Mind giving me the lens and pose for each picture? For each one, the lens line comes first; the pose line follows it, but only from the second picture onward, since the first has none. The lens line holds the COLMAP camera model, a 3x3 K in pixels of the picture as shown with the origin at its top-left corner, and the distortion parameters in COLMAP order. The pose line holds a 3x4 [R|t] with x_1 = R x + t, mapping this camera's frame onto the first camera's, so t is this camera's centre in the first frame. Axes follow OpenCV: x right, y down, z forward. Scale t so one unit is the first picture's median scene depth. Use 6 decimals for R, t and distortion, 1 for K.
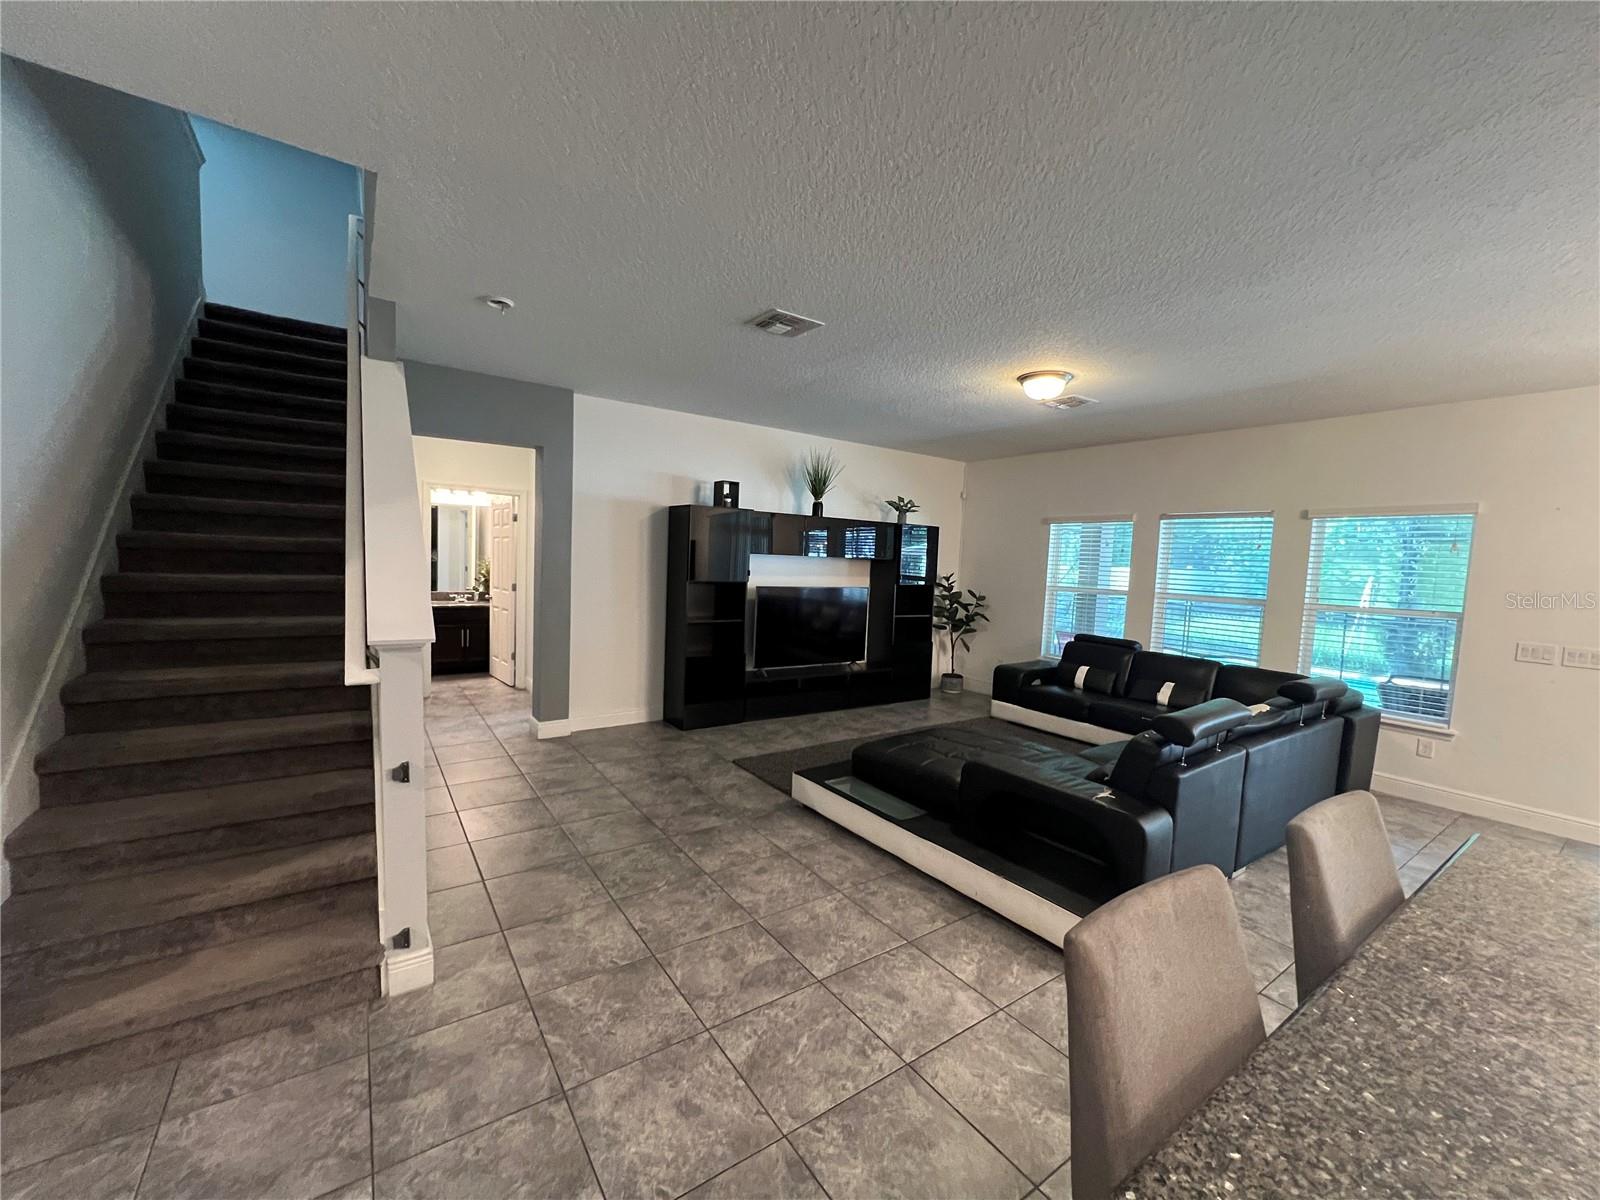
lens RADIAL K [[639.0, 0, 804.1], [0, 639.0, 600.8], [0, 0, 1]] dist [-0.000760, 0.000113]
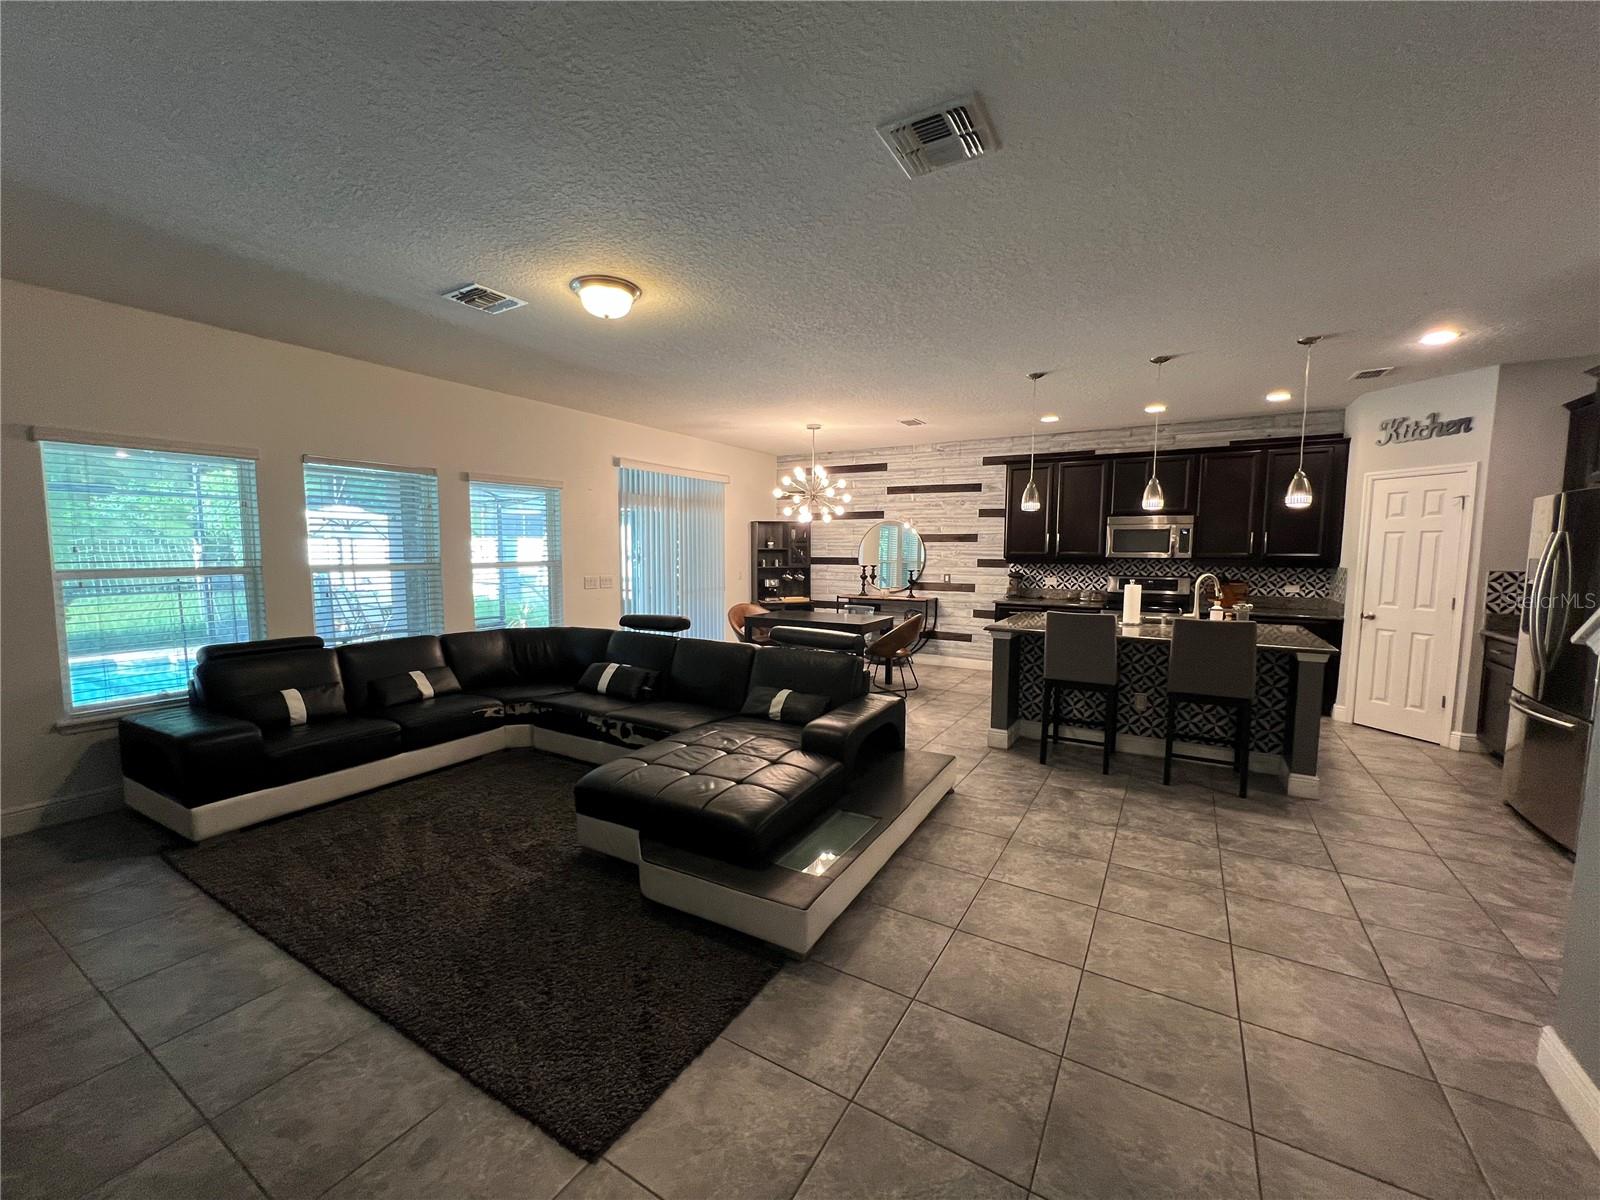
lens RADIAL K [[639.0, 0, 795.9], [0, 639.0, 601.5], [0, 0, 1]] dist [-0.000760, 0.000113]
pose [[-0.396923, -0.119296, 0.910066, -0.707622], [0.043719, 0.987935, 0.148571, -0.121818], [-0.916810, 0.098758, -0.386919, 1.716114]]
